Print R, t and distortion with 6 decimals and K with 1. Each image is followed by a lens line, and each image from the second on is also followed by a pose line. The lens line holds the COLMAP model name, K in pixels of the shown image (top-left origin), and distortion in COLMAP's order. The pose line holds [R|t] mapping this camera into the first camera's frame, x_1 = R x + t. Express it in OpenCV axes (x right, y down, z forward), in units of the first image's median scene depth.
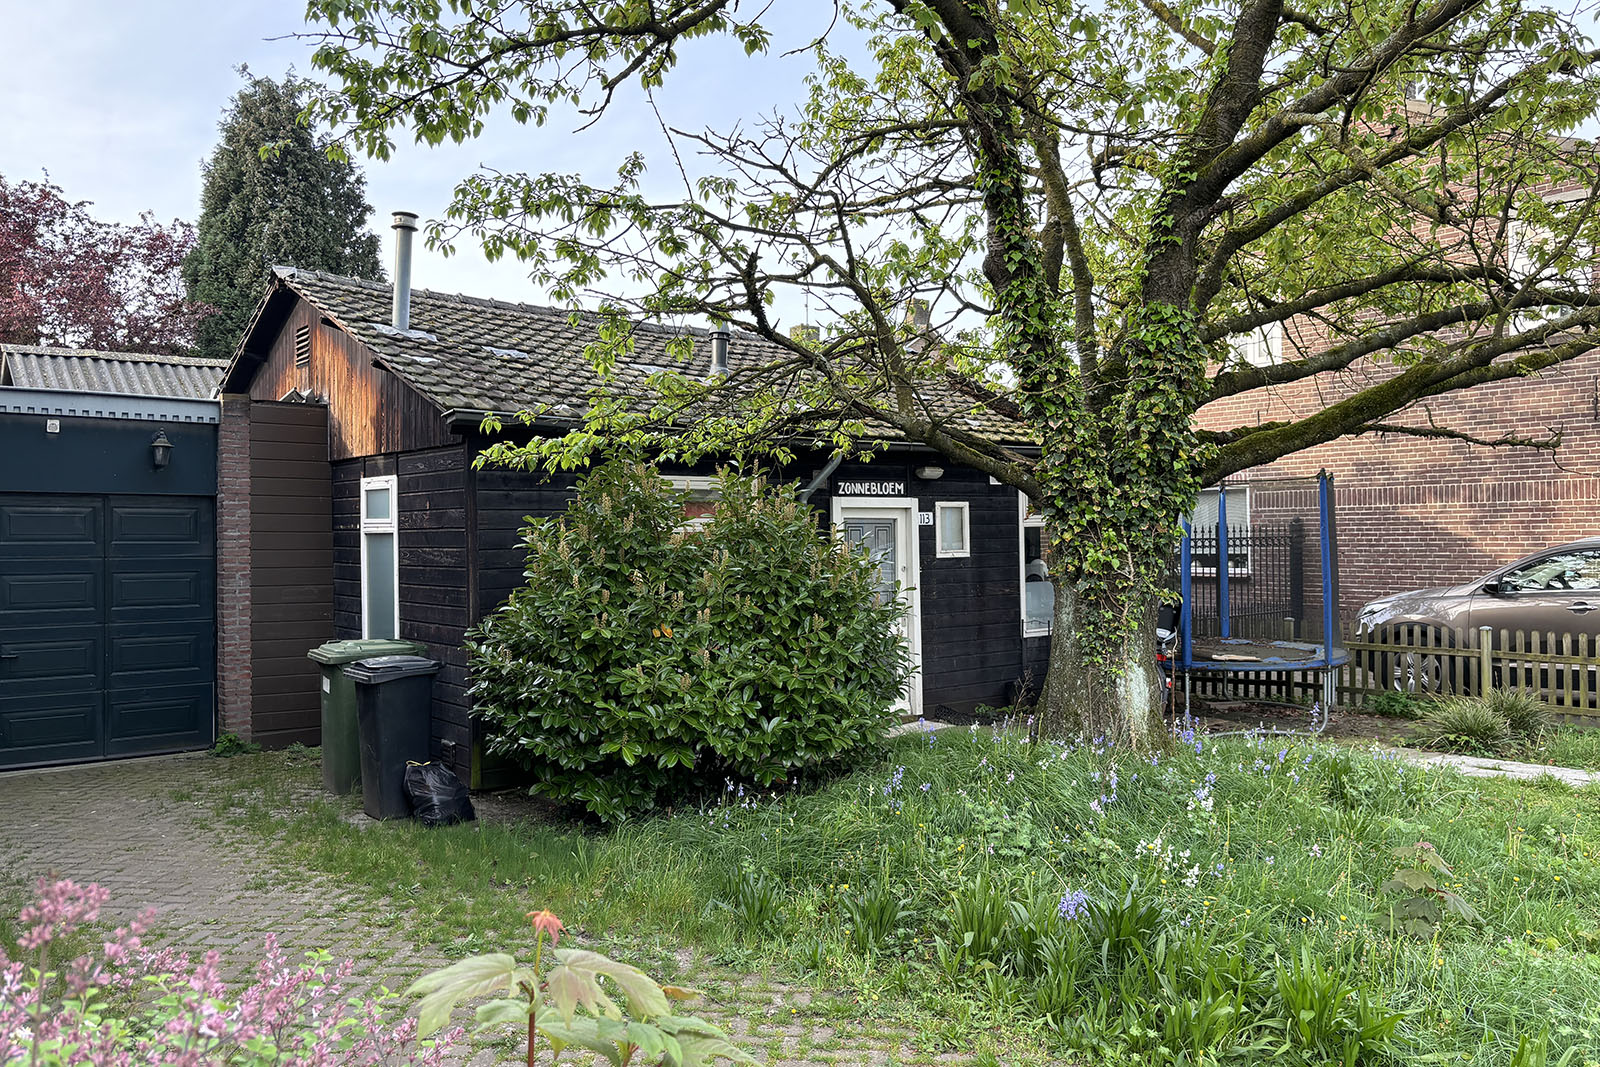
lens RADIAL K [[1228.8, 0, 795.5], [0, 1228.8, 533.0], [0, 0, 1]] dist [-0.001652, -0.000157]
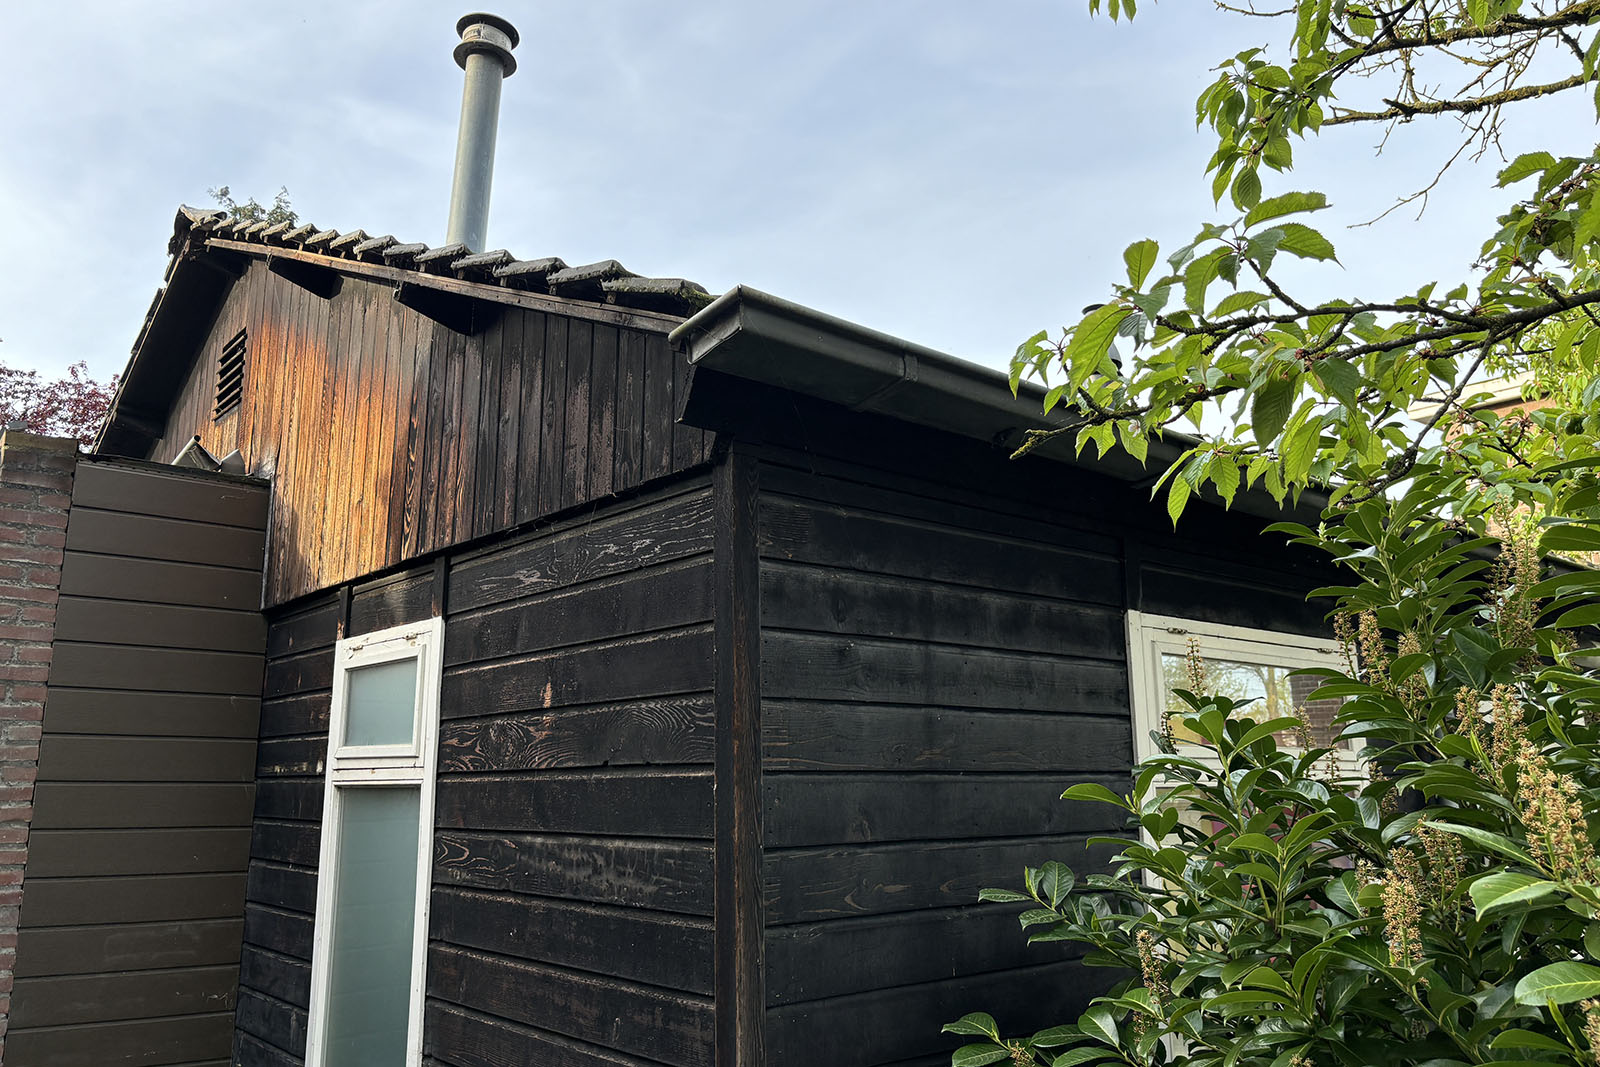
lens RADIAL K [[1228.8, 0, 803.1], [0, 1228.8, 530.2], [0, 0, 1]] dist [-0.001652, -0.000157]
pose [[0.999615, 0.010778, 0.025556, -0.218984], [-0.005216, 0.978021, -0.208441, 0.001224], [-0.027241, 0.208228, 0.977701, 0.615061]]
